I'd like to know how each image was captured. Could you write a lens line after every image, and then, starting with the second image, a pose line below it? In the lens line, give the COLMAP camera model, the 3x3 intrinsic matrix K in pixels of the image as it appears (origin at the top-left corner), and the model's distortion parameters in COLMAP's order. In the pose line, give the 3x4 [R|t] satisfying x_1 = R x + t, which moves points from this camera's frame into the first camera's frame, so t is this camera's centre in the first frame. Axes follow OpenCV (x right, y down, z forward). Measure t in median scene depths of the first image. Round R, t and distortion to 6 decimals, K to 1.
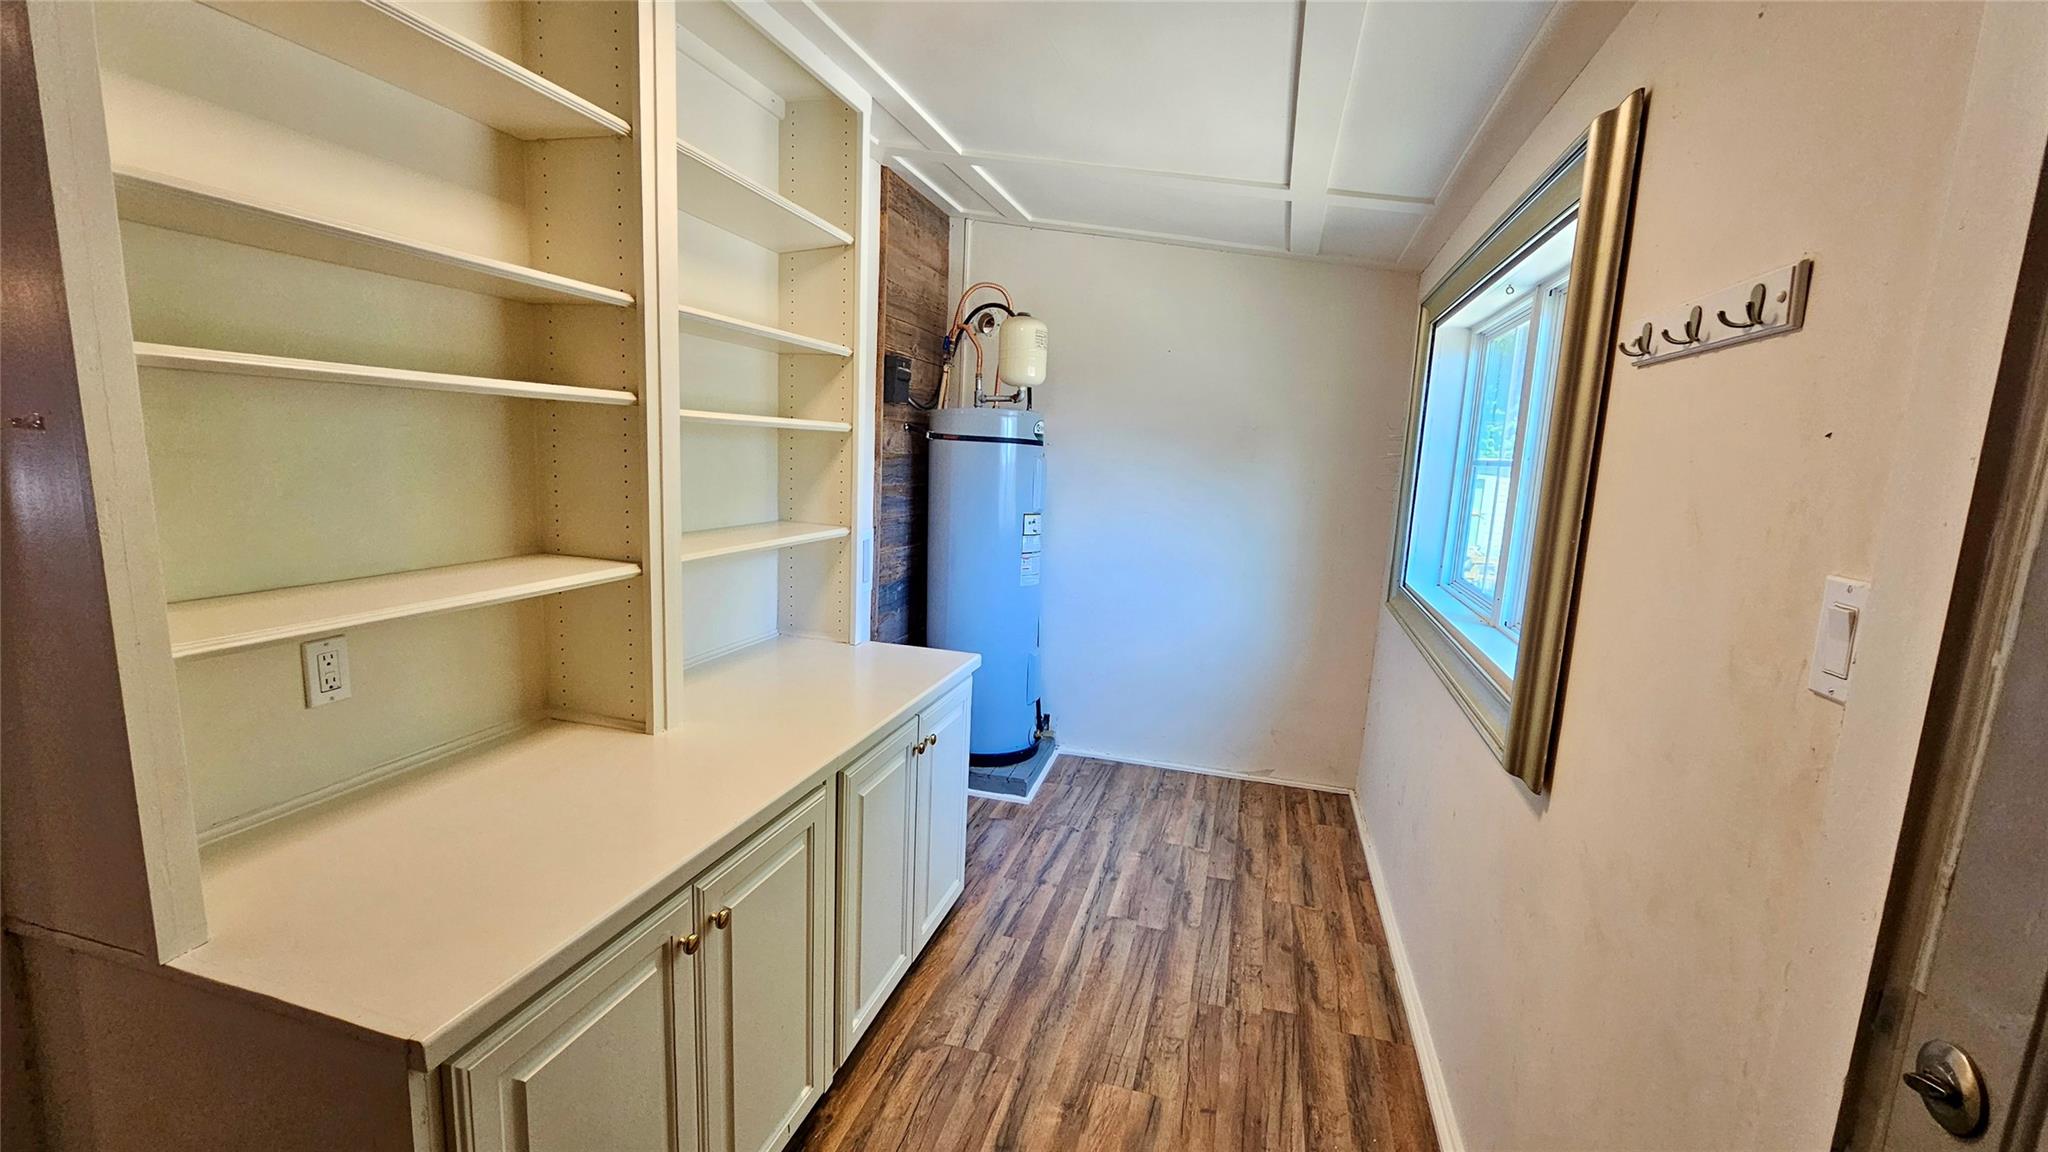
lens RADIAL K [[843.1, 0, 1024.3], [0, 843.1, 581.8], [0, 0, 1]] dist [-0.001202, -0.000549]
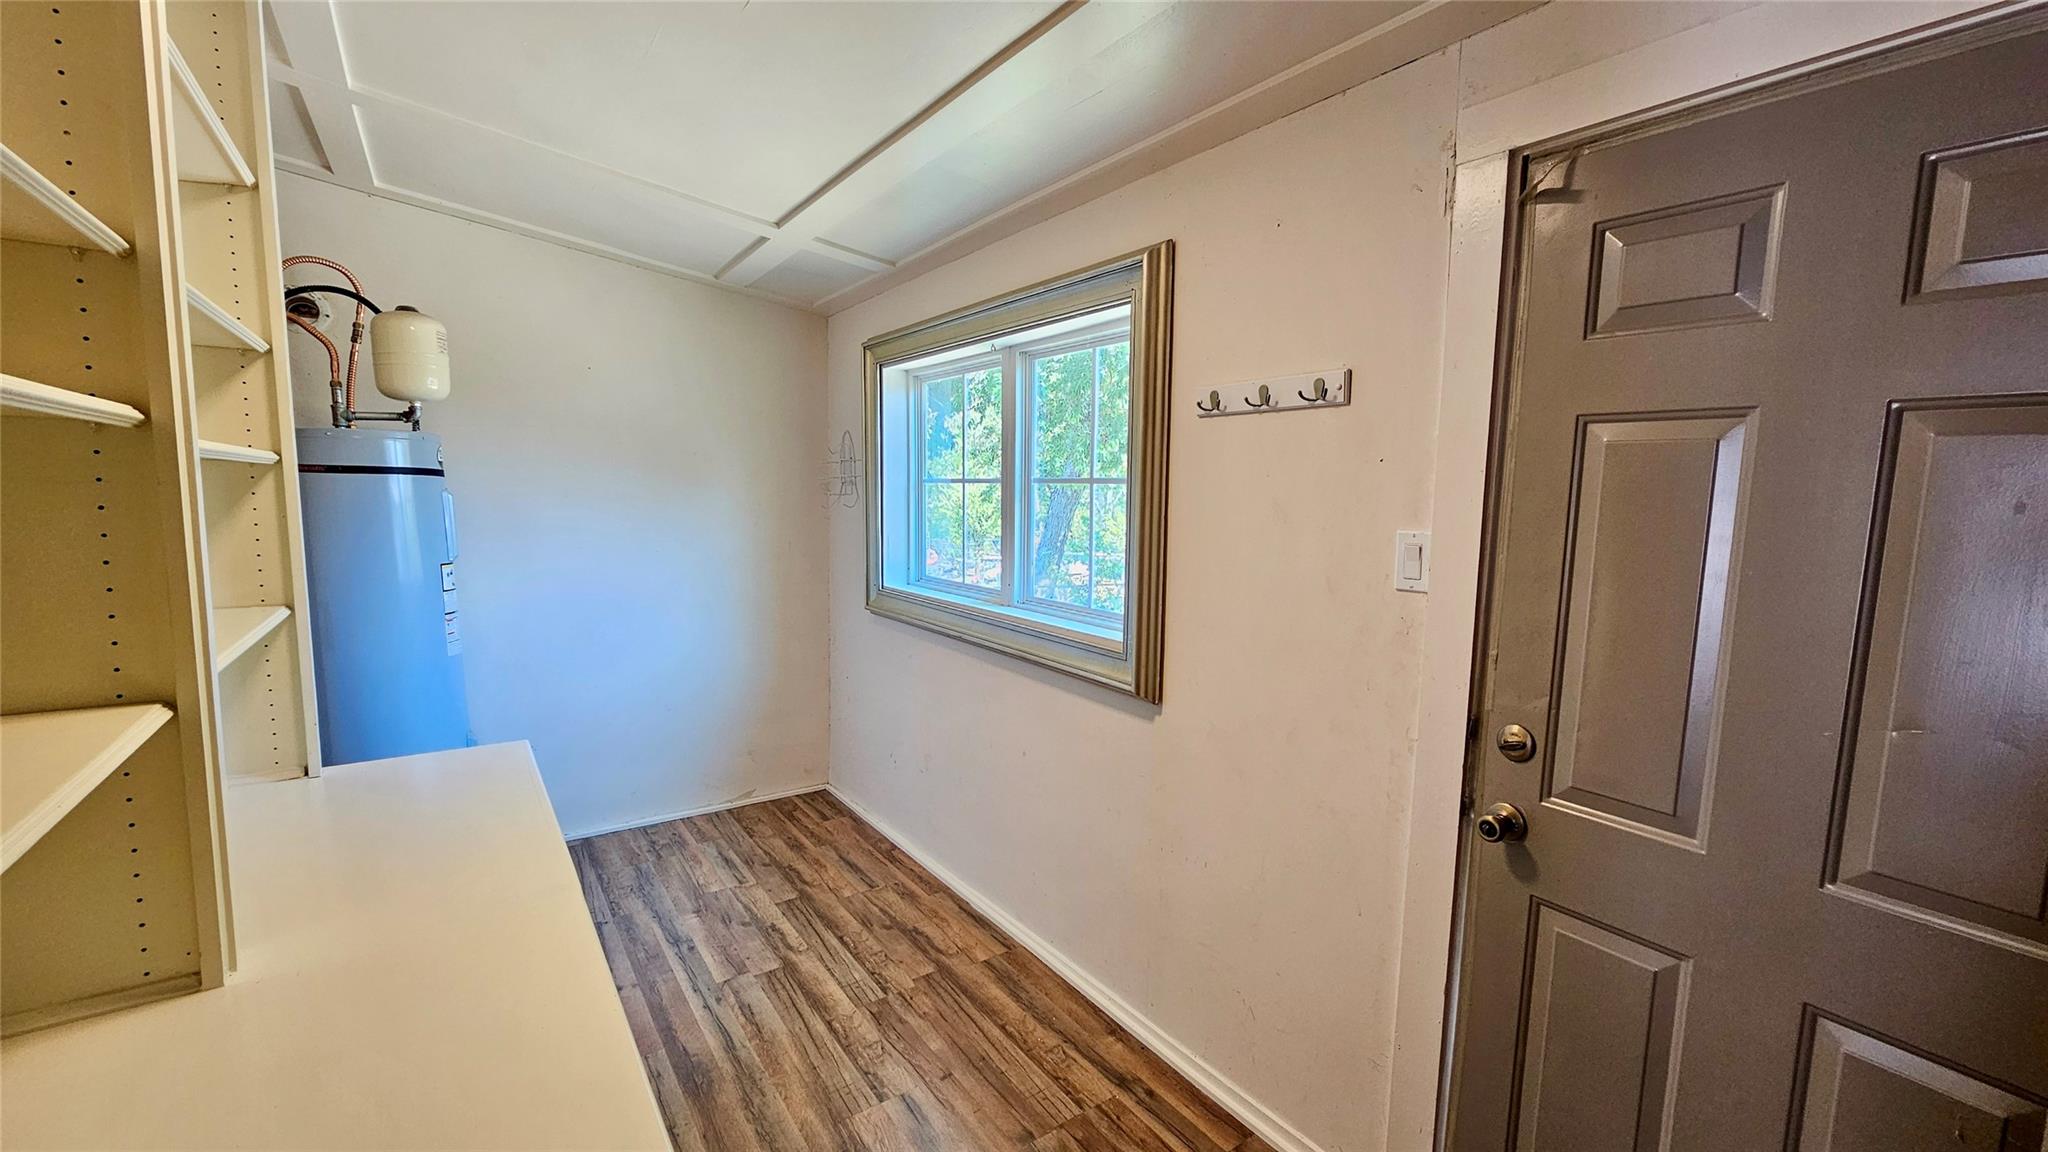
lens RADIAL K [[843.1, 0, 1024.3], [0, 843.1, 581.8], [0, 0, 1]] dist [-0.001202, -0.000549]
pose [[0.631766, -0.123606, 0.765241, -0.349345], [0.141278, 0.989030, 0.043118, -0.030000], [-0.762176, 0.080872, 0.642299, 0.122351]]
